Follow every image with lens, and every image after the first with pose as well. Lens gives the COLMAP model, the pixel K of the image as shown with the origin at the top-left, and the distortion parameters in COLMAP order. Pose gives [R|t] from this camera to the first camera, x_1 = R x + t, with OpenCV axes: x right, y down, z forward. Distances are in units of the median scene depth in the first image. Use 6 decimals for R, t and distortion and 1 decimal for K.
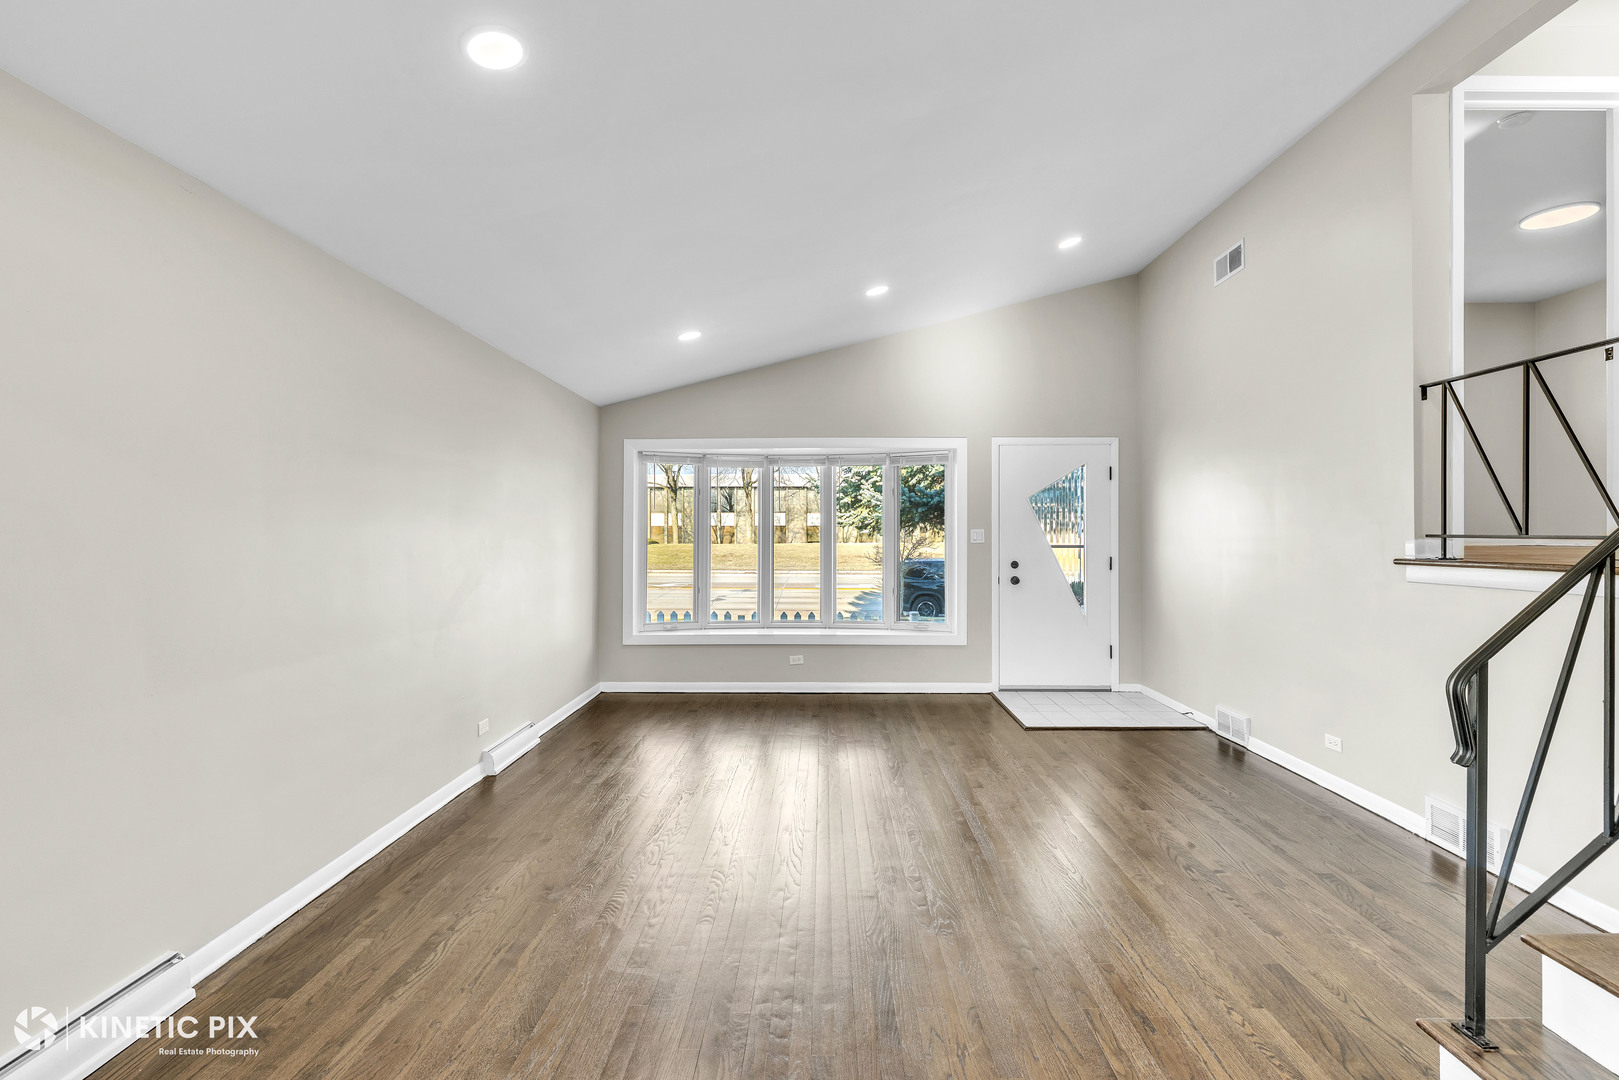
lens RADIAL K [[713.4, 0, 809.7], [0, 713.4, 534.1], [0, 0, 1]] dist [-0.000942, 0.002497]
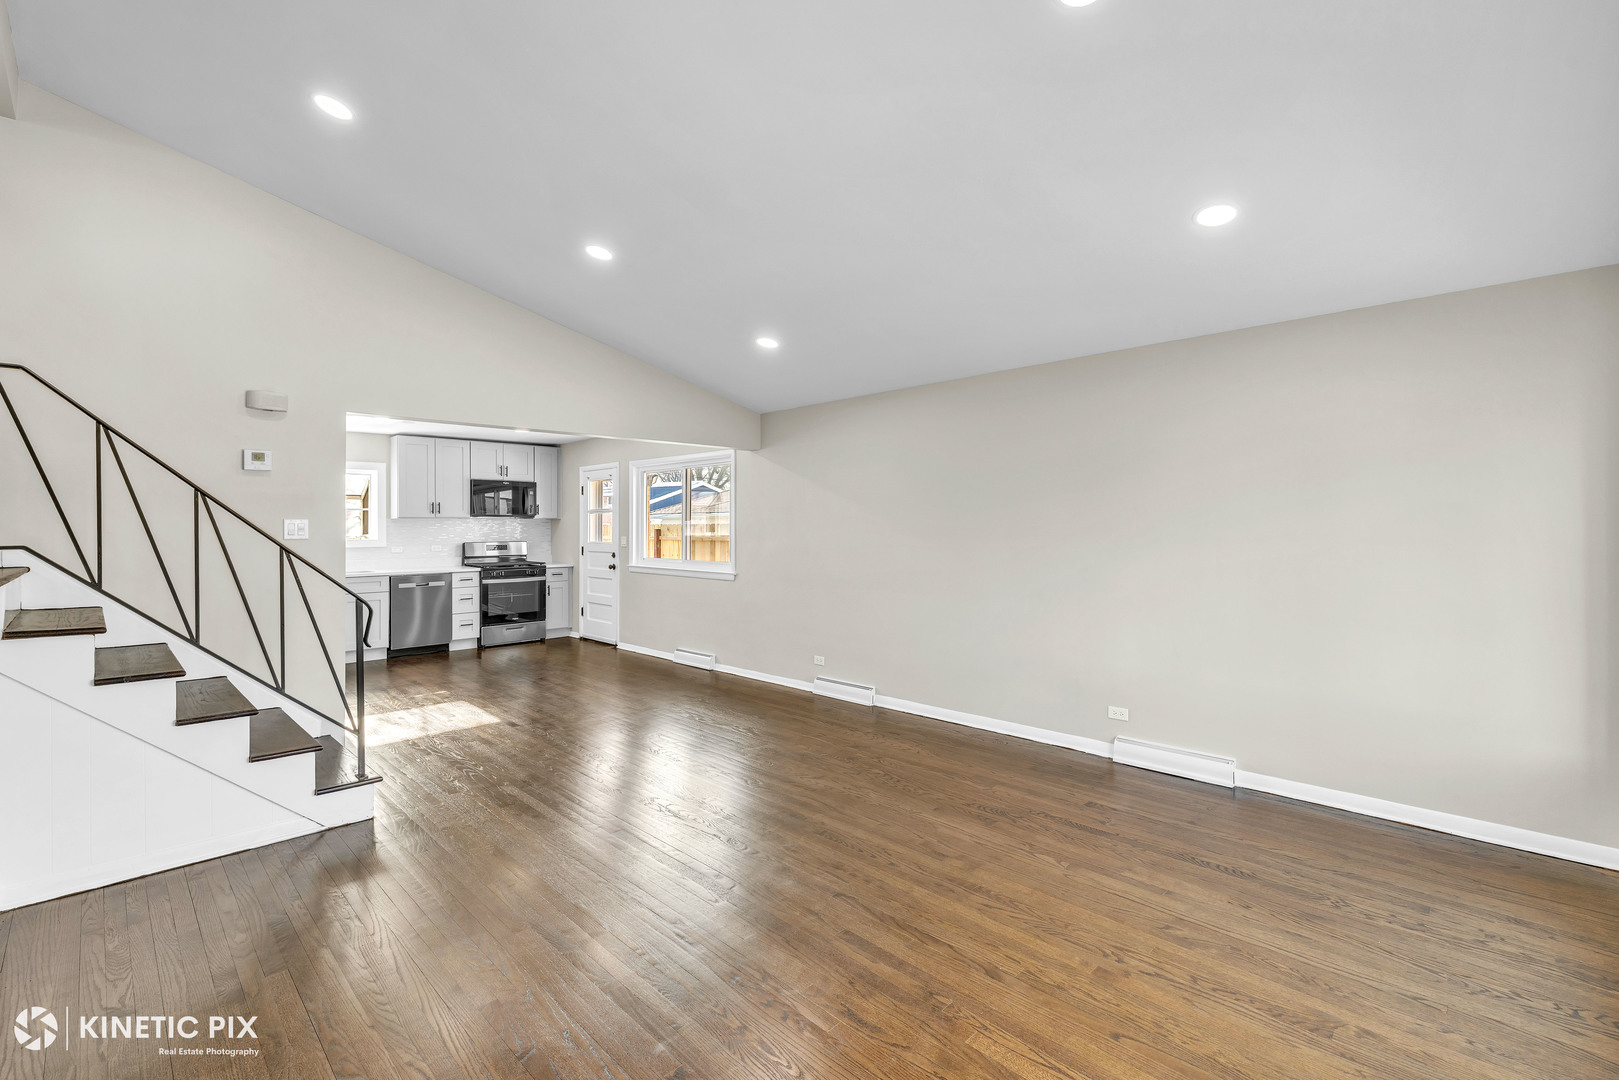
lens RADIAL K [[713.4, 0, 818.4], [0, 713.4, 524.3], [0, 0, 1]] dist [-0.000942, 0.002497]
pose [[-0.684953, 0.002953, -0.728581, 0.819193], [0.007450, 0.999968, -0.002951, -0.016436], [0.728549, -0.007449, -0.684953, 1.827873]]
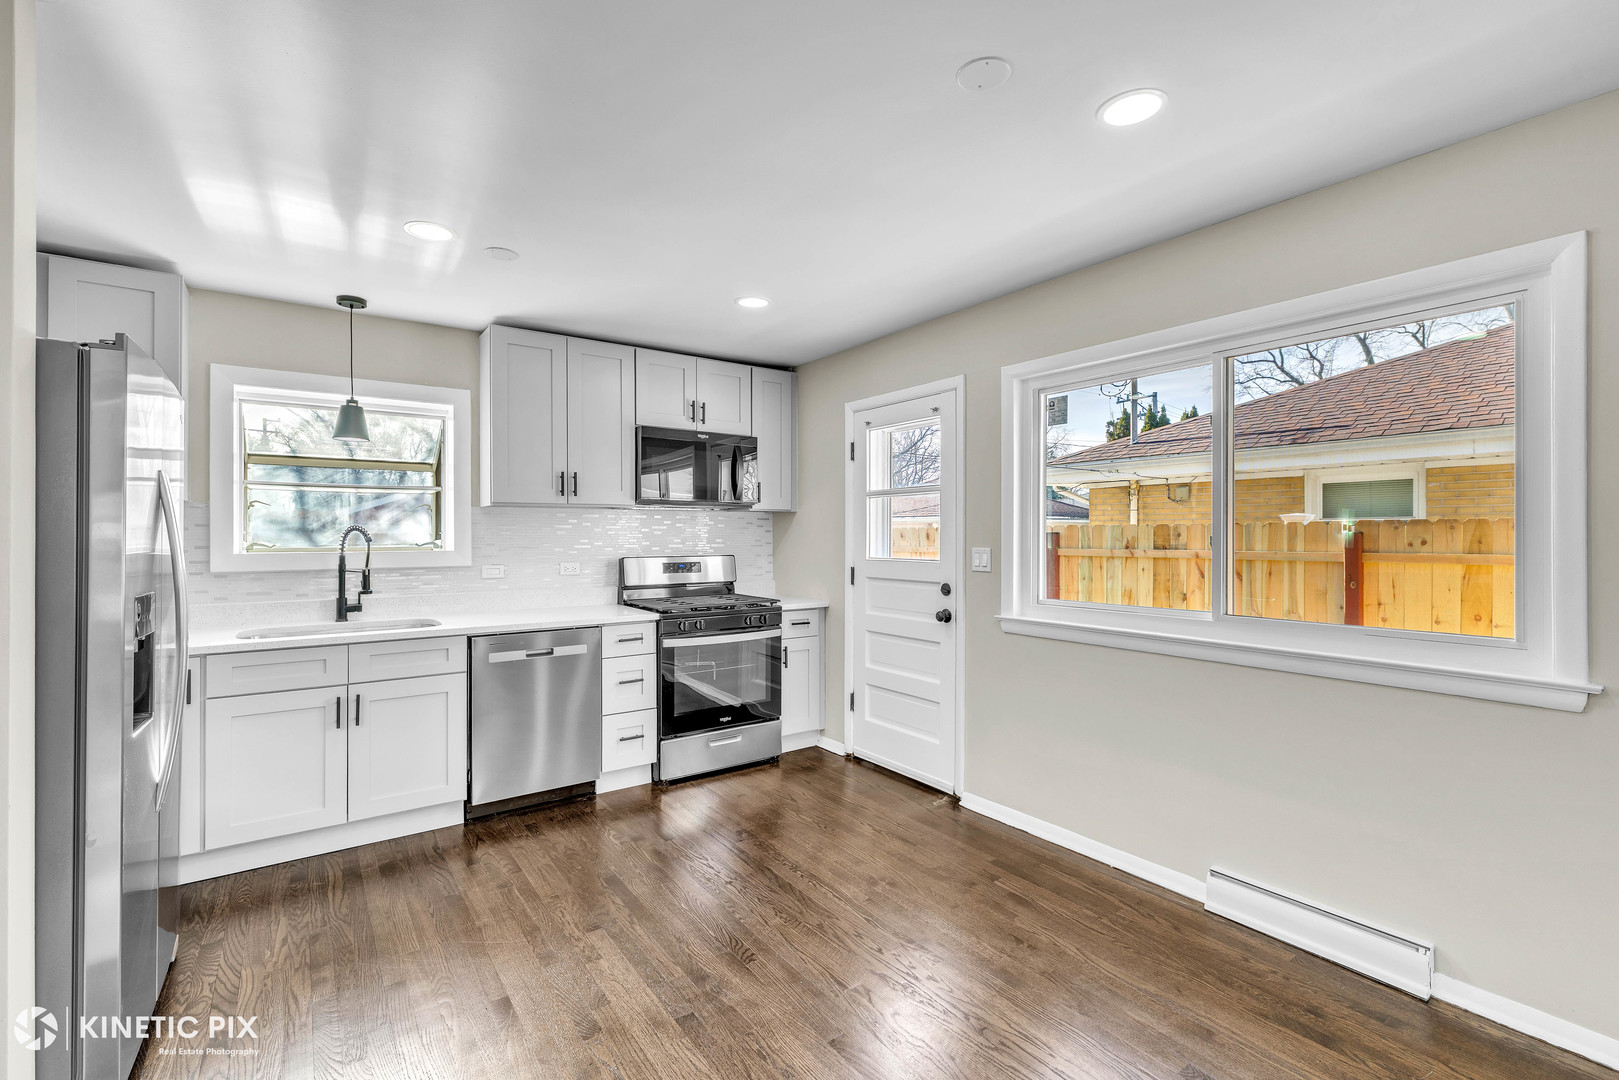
lens RADIAL K [[713.4, 0, 812.8], [0, 713.4, 535.4], [0, 0, 1]] dist [-0.000942, 0.002497]
pose [[-0.796846, 0.002359, -0.604178, 0.267374], [0.004964, 0.999984, -0.002643, -0.000706], [0.604162, -0.005105, -0.796845, 0.202888]]
